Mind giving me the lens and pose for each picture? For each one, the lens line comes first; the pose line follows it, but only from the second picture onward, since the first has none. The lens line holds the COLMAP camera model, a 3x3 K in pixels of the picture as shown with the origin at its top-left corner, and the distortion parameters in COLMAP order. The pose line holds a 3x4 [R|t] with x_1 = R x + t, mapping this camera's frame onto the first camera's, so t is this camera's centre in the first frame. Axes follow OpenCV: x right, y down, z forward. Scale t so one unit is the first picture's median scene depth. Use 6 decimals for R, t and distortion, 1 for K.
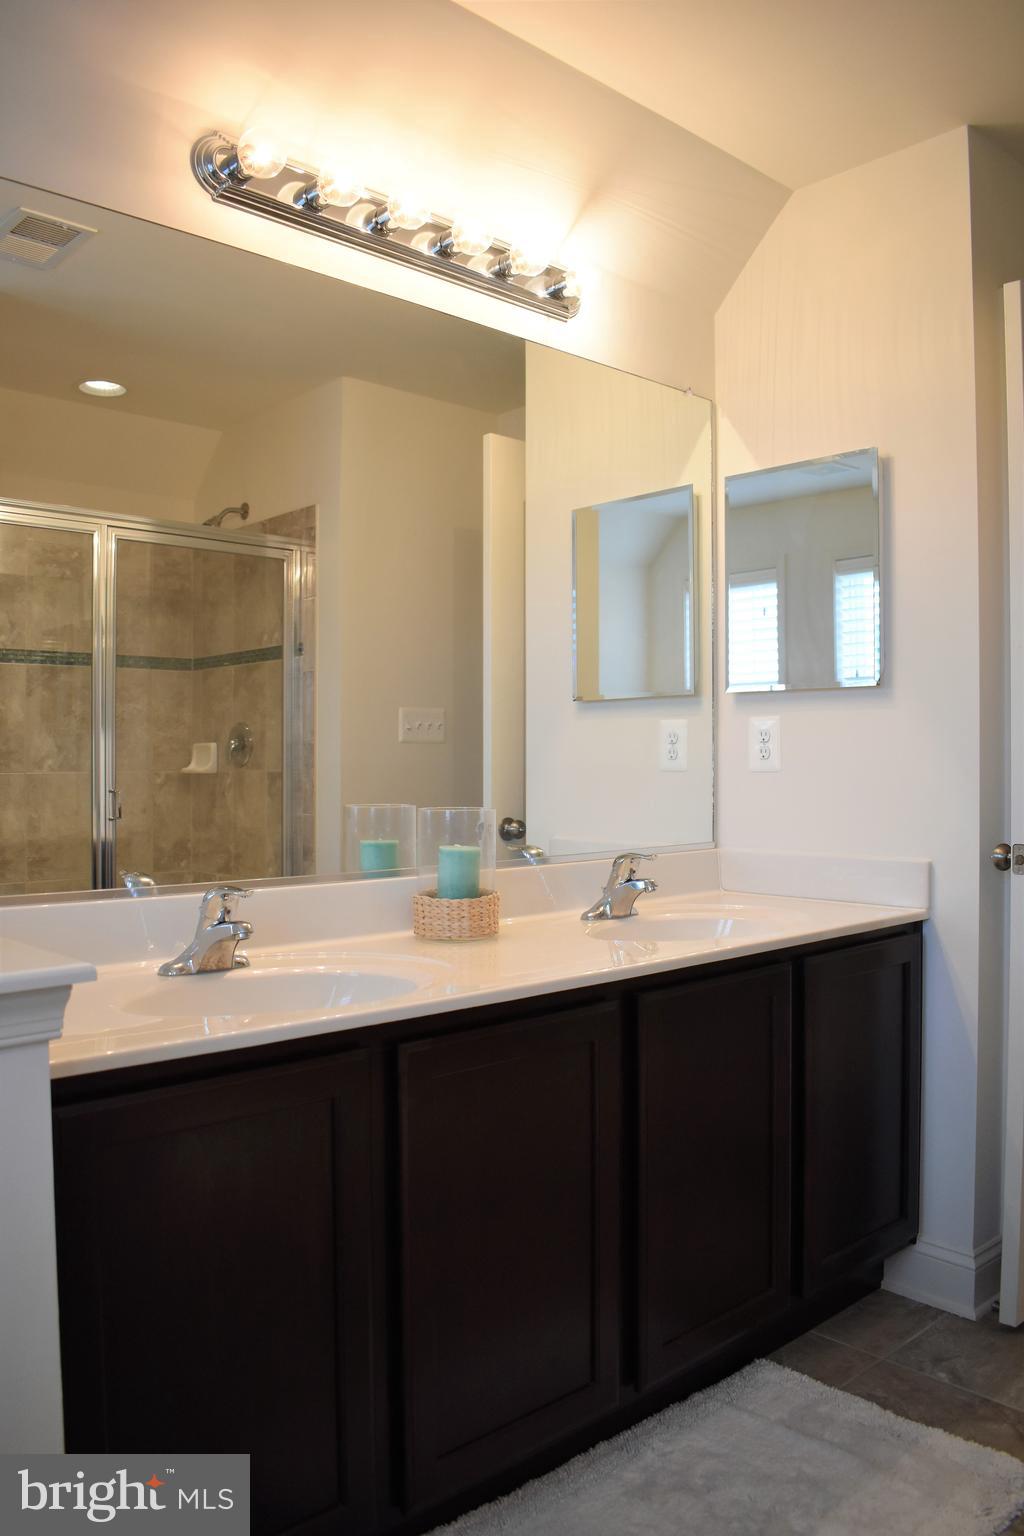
lens RADIAL K [[1203.8, 0, 512.0], [0, 1203.8, 768.0], [0, 0, 1]] dist [-0.098614, 0.009560]
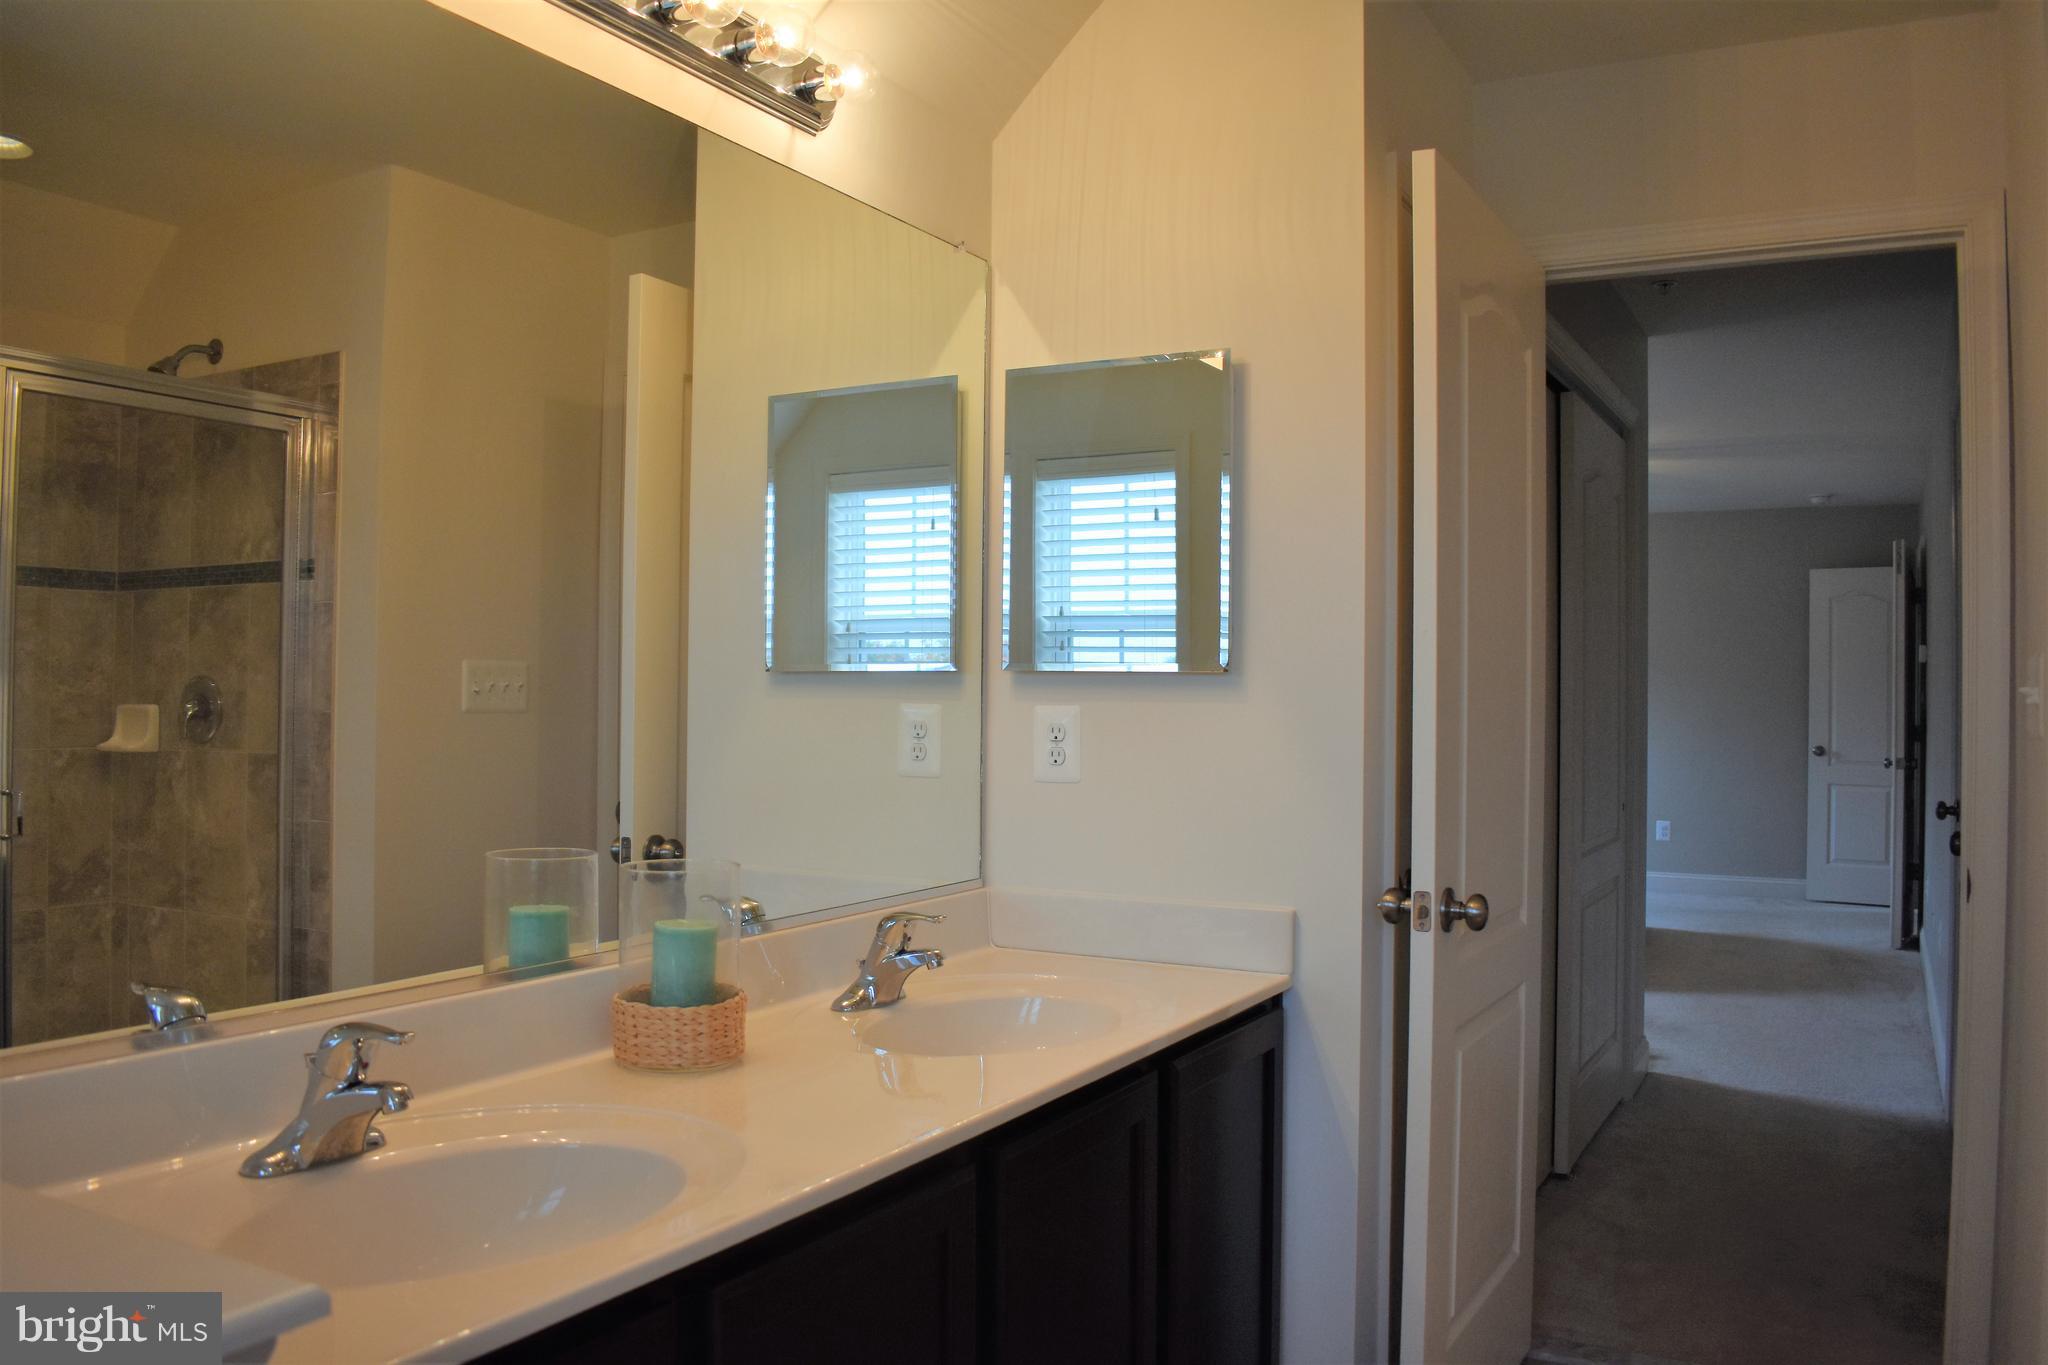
lens RADIAL K [[1605.0, 0, 1024.0], [0, 1605.0, 682.5], [0, 0, 1]] dist [-0.098614, 0.009560]
pose [[0.948763, 0.012805, 0.315728, -0.076788], [-0.009413, 0.999880, -0.012266, -0.030401], [-0.315847, 0.008665, 0.948771, 0.058709]]
